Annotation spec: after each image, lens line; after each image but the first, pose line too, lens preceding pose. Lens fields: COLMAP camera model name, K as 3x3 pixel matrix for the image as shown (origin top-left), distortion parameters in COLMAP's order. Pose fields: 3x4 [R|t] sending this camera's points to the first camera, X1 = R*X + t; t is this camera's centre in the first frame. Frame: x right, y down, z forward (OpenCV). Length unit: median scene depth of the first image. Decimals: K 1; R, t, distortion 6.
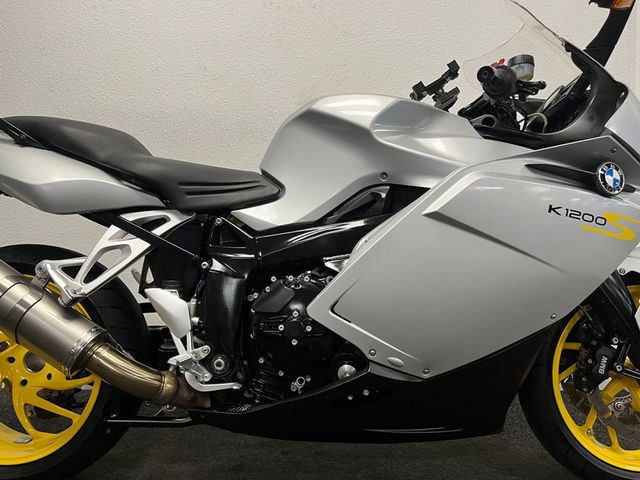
lens RADIAL K [[469.9, 0, 320.0], [0, 469.9, 240.0], [0, 0, 1]] dist [0.091320, -0.115994]
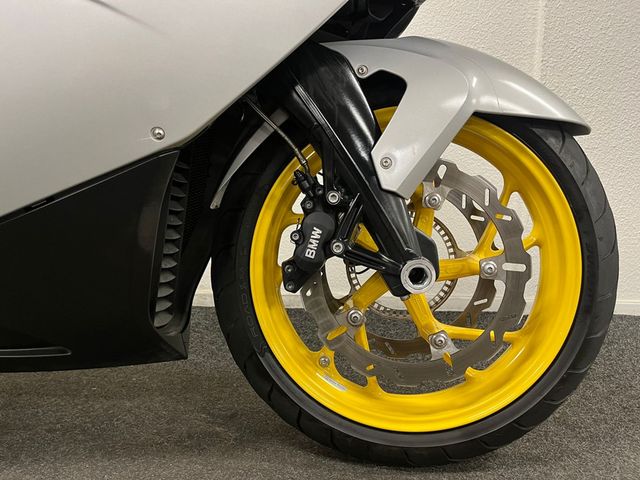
lens RADIAL K [[469.9, 0, 320.0], [0, 469.9, 240.0], [0, 0, 1]] dist [0.091320, -0.115994]
pose [[0.999301, 0.008031, -0.036511, 0.639458], [-0.004348, 0.994995, 0.099830, 0.209846], [0.037130, -0.099601, 0.994334, 0.467011]]
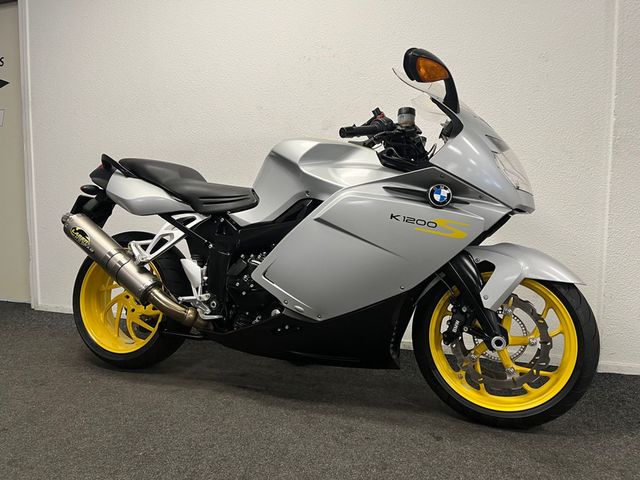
lens RADIAL K [[484.1, 0, 330.6], [0, 484.1, 241.6], [0, 0, 1]] dist [0.033639, -0.001475]
pose [[0.939271, 0.028518, -0.341990, 0.750944], [-0.017599, 0.999233, 0.034988, -0.031833], [0.342726, -0.026844, 0.939052, -0.477566]]
